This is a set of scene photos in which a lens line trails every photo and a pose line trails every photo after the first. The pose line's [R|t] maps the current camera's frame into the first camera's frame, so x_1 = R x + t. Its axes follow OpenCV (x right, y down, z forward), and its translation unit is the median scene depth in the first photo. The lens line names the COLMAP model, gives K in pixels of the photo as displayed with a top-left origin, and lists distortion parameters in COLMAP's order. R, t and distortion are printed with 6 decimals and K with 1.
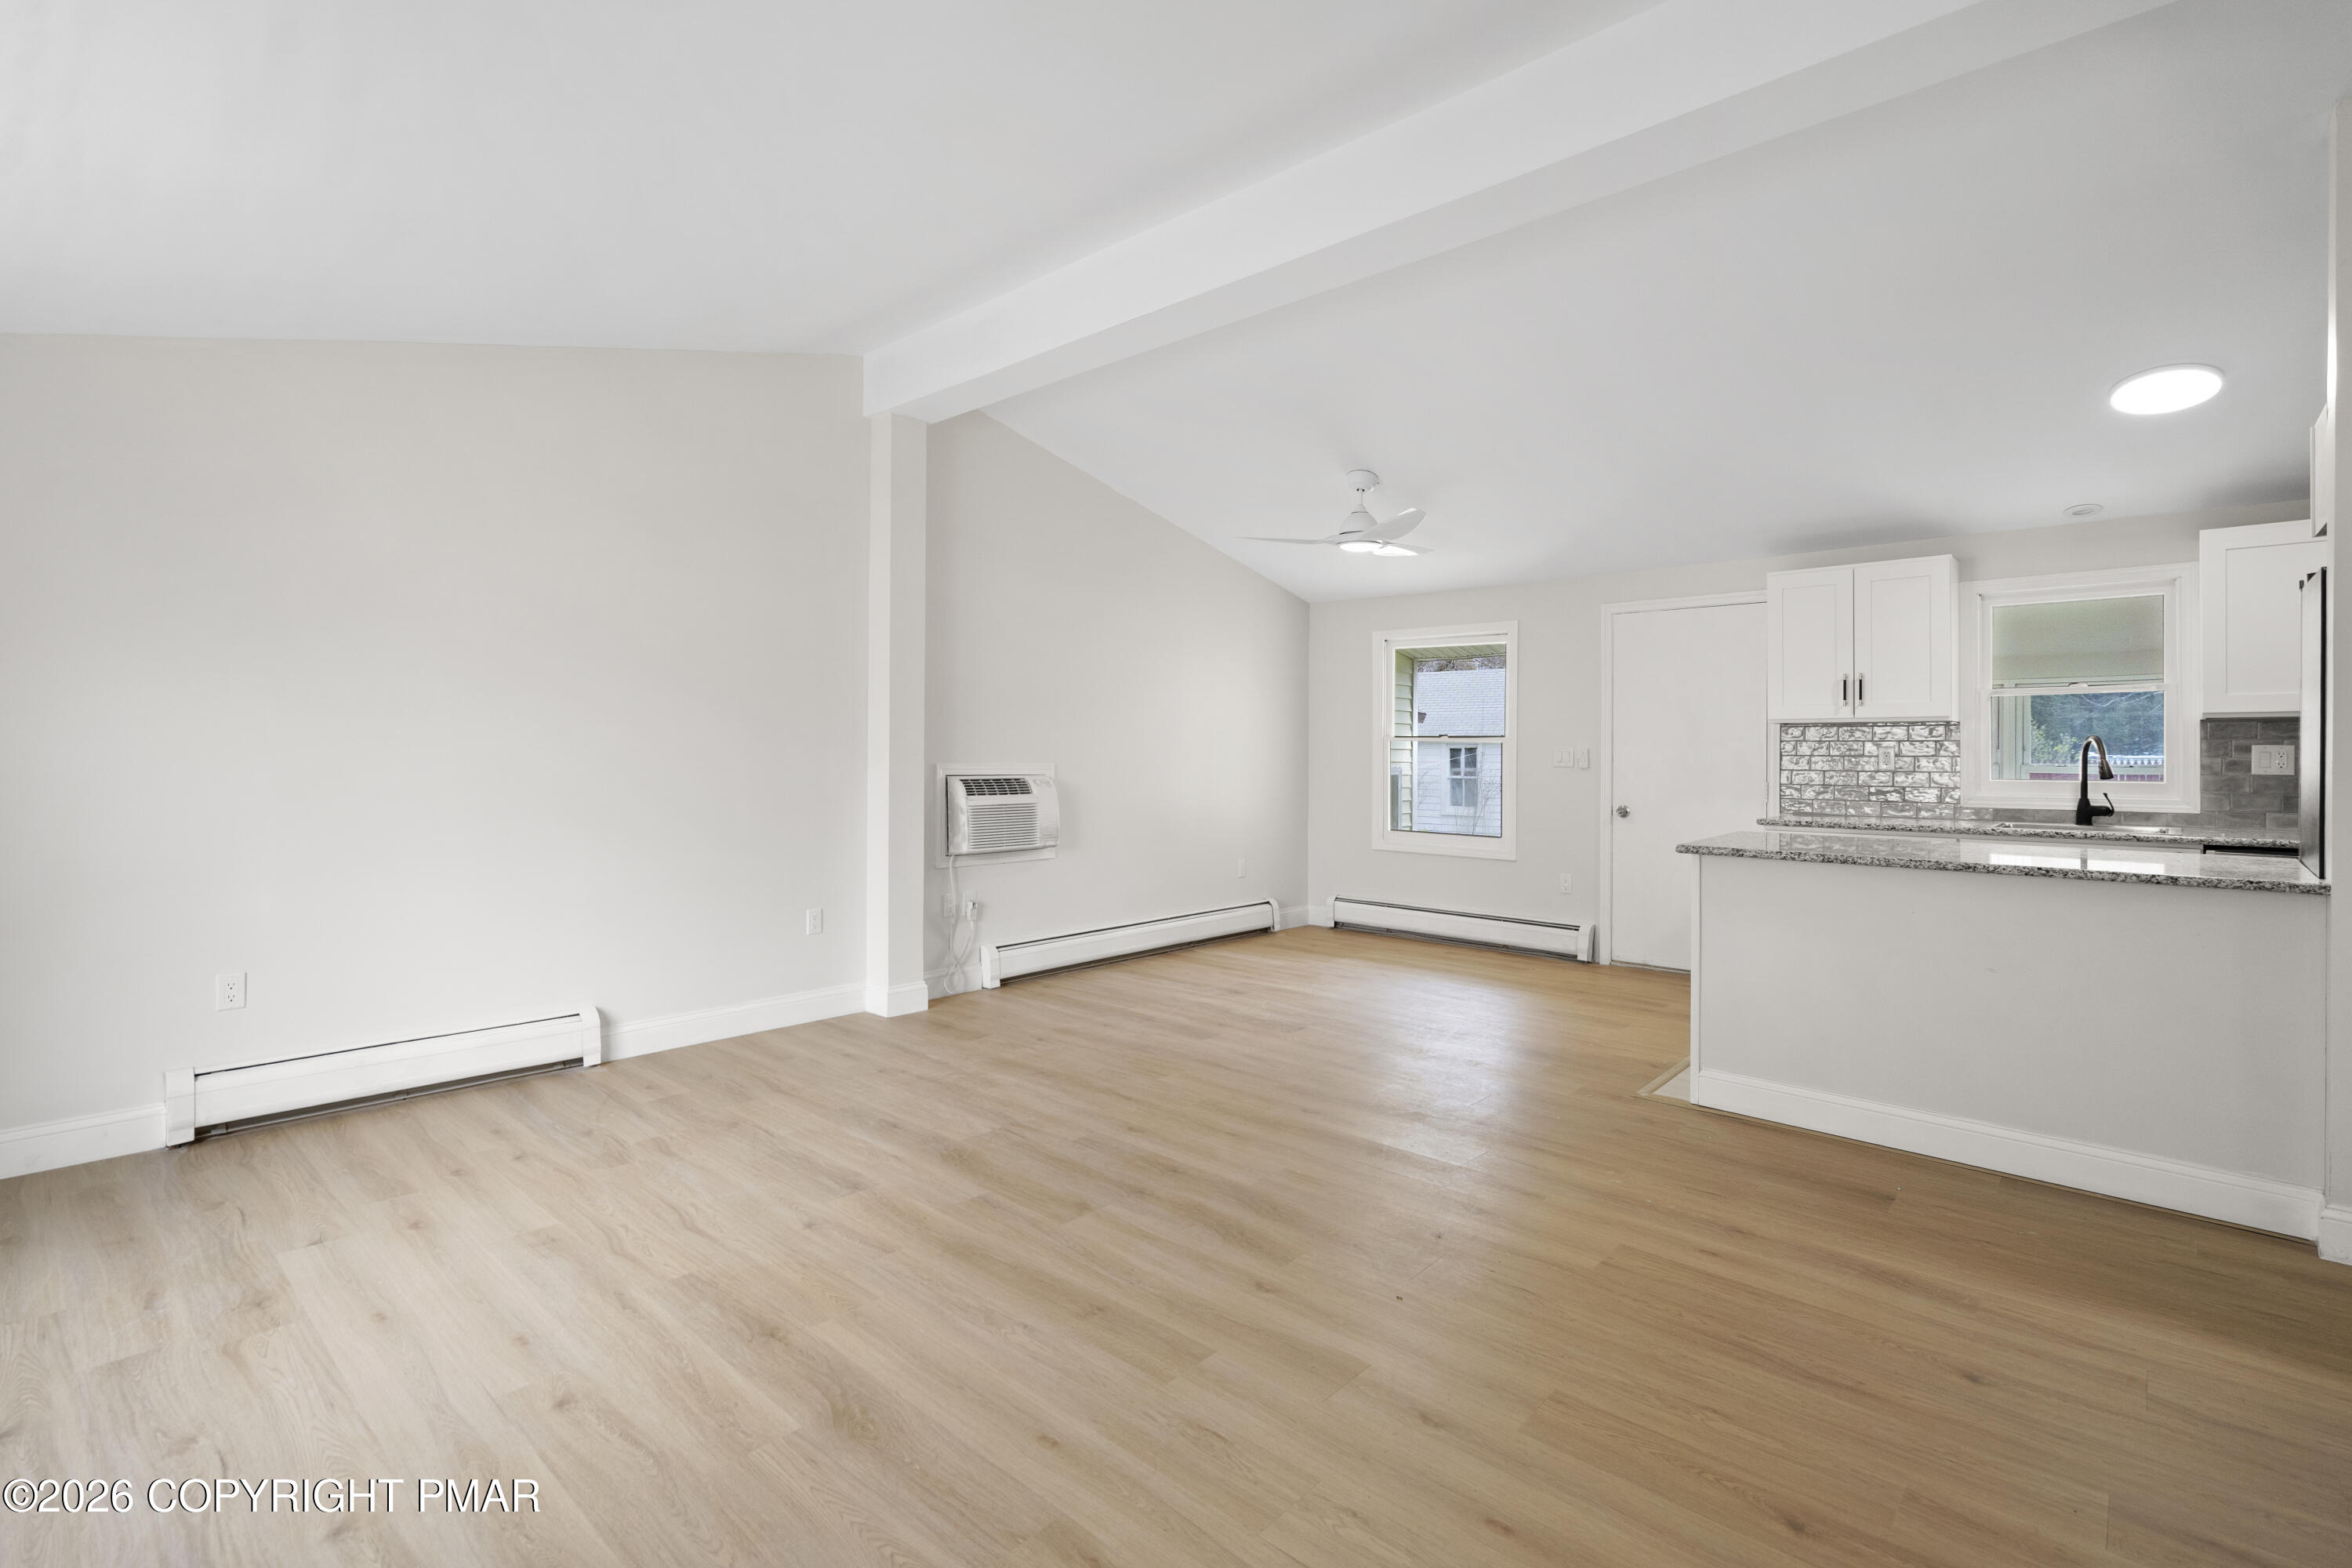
lens RADIAL K [[1082.1, 0, 1162.6], [0, 1082.1, 744.0], [0, 0, 1]] dist [-0.004683, 0.000238]
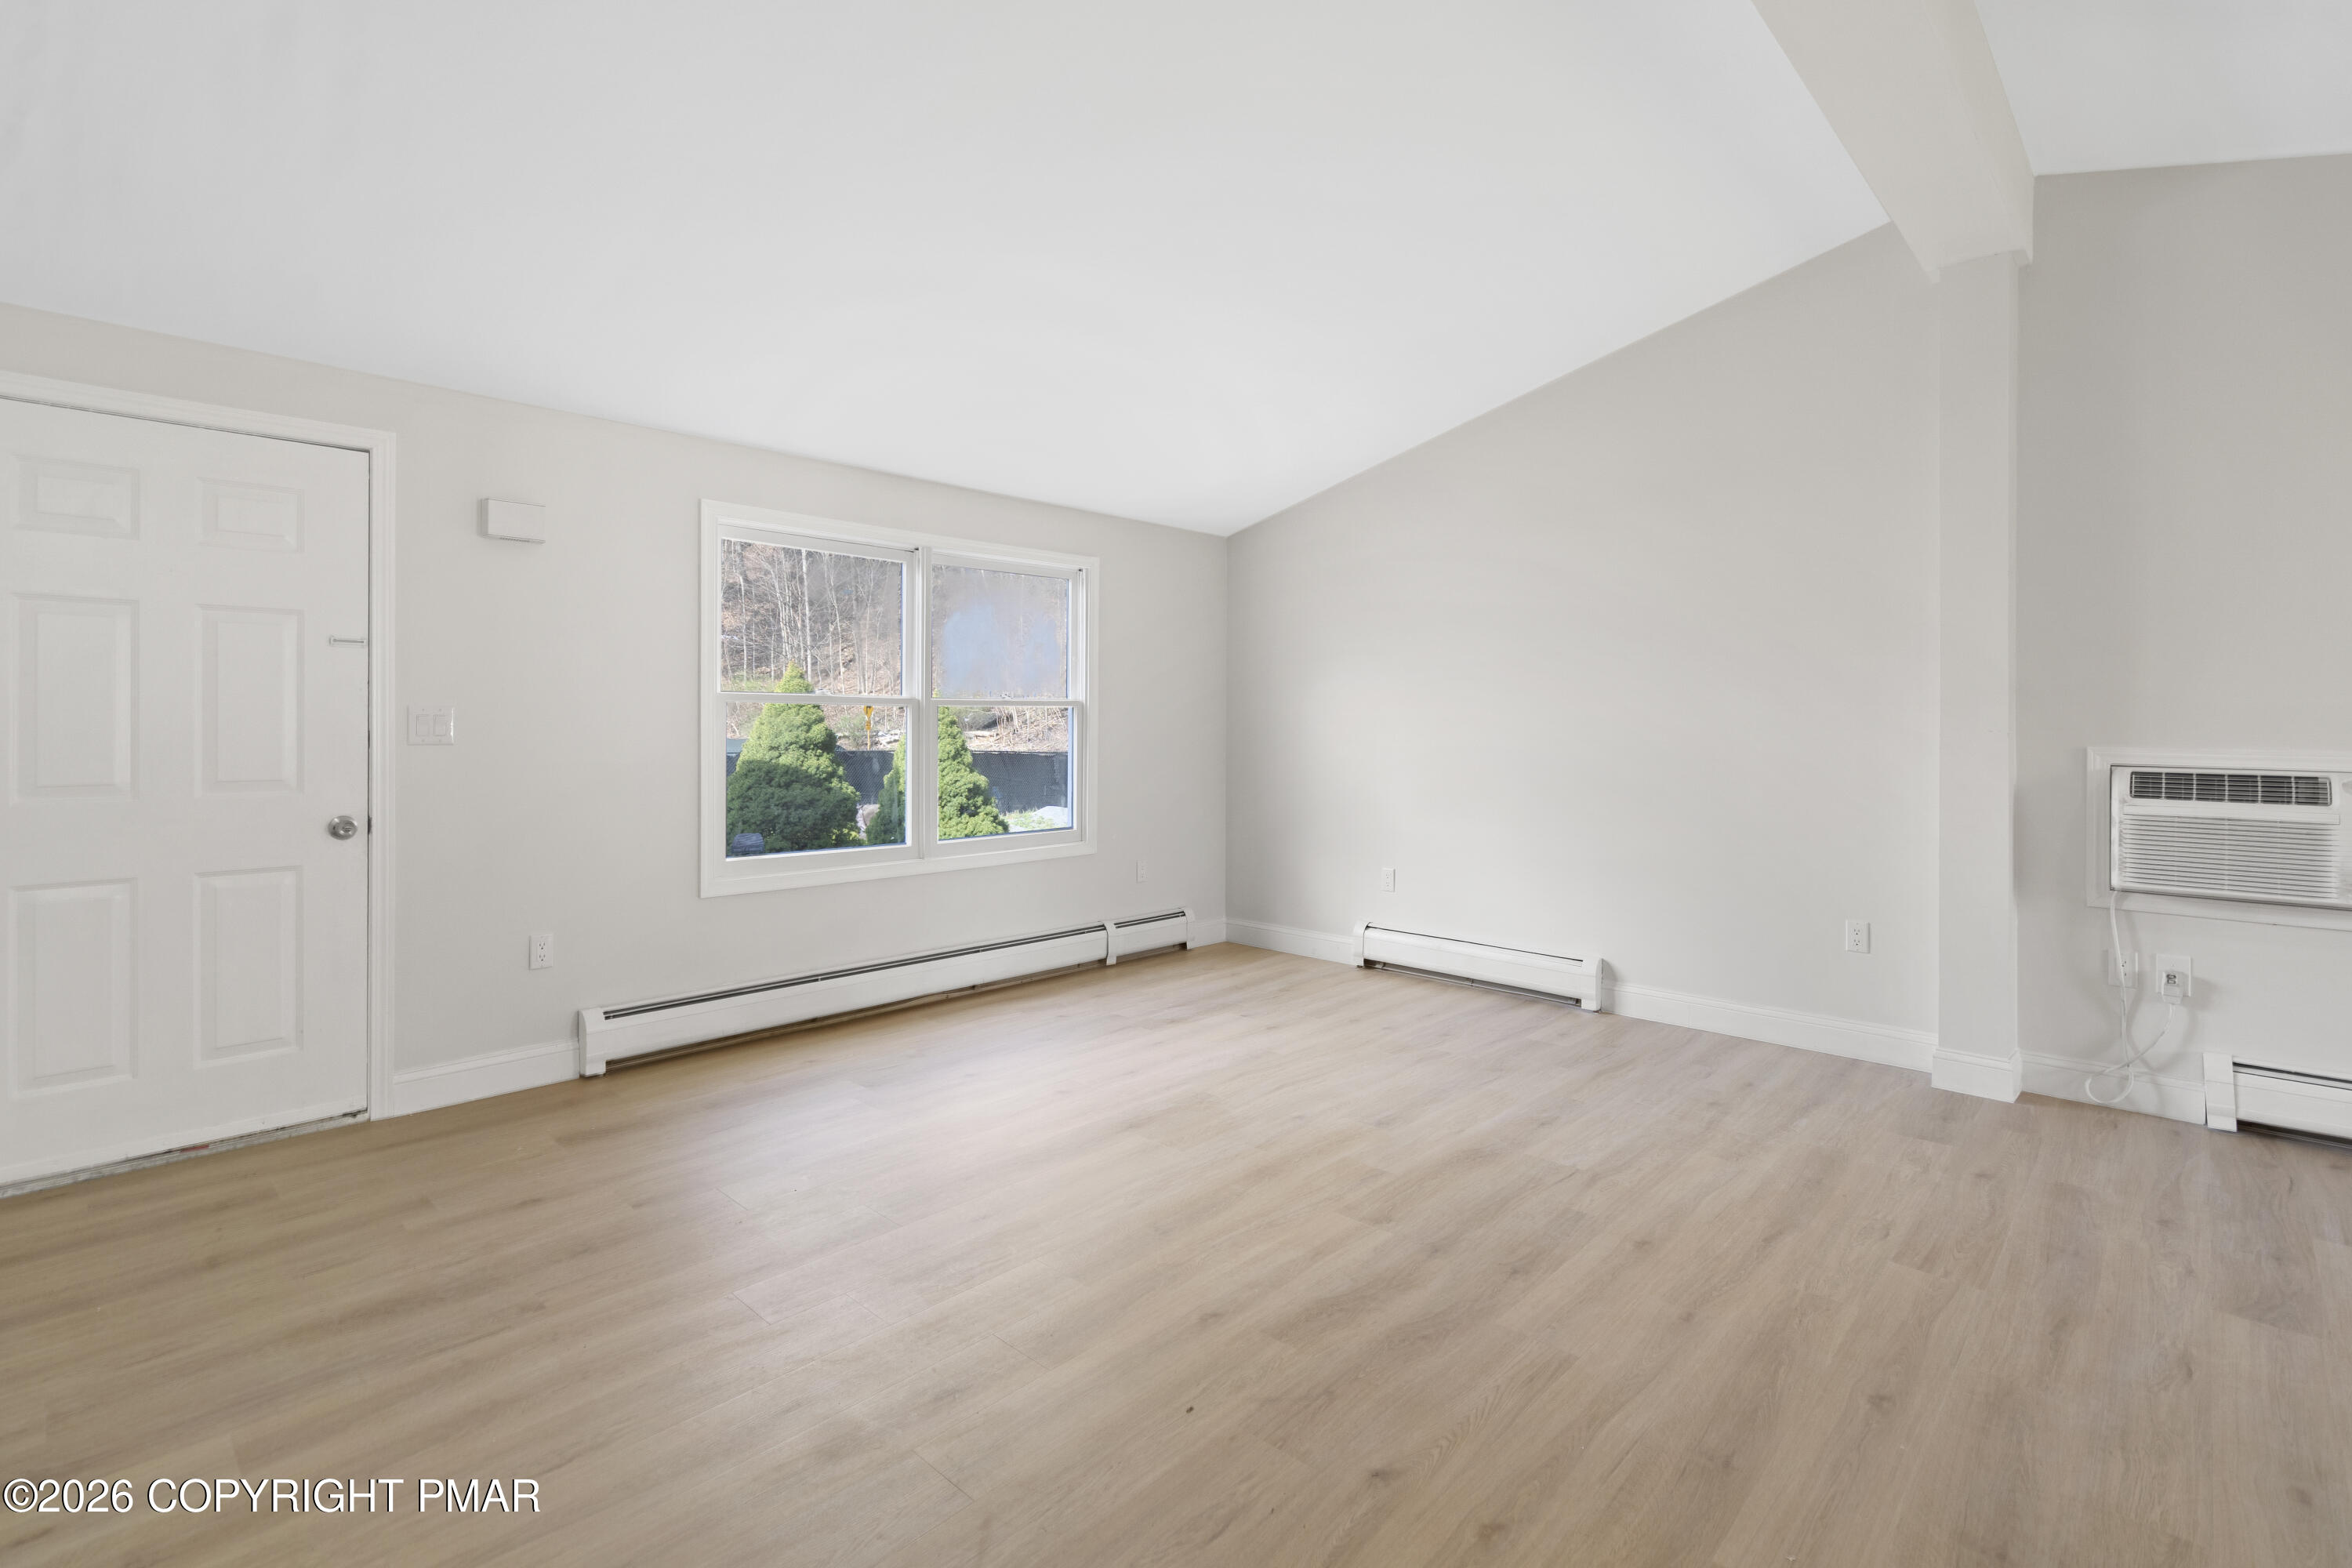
lens RADIAL K [[1099.9, 0, 1167.2], [0, 1099.9, 713.9], [0, 0, 1]] dist [-0.004914, 0.002026]
pose [[-0.015502, -0.011387, -0.999815, 0.605342], [0.000868, 0.999935, -0.011402, 0.007759], [0.999879, -0.001045, -0.015491, 0.586219]]
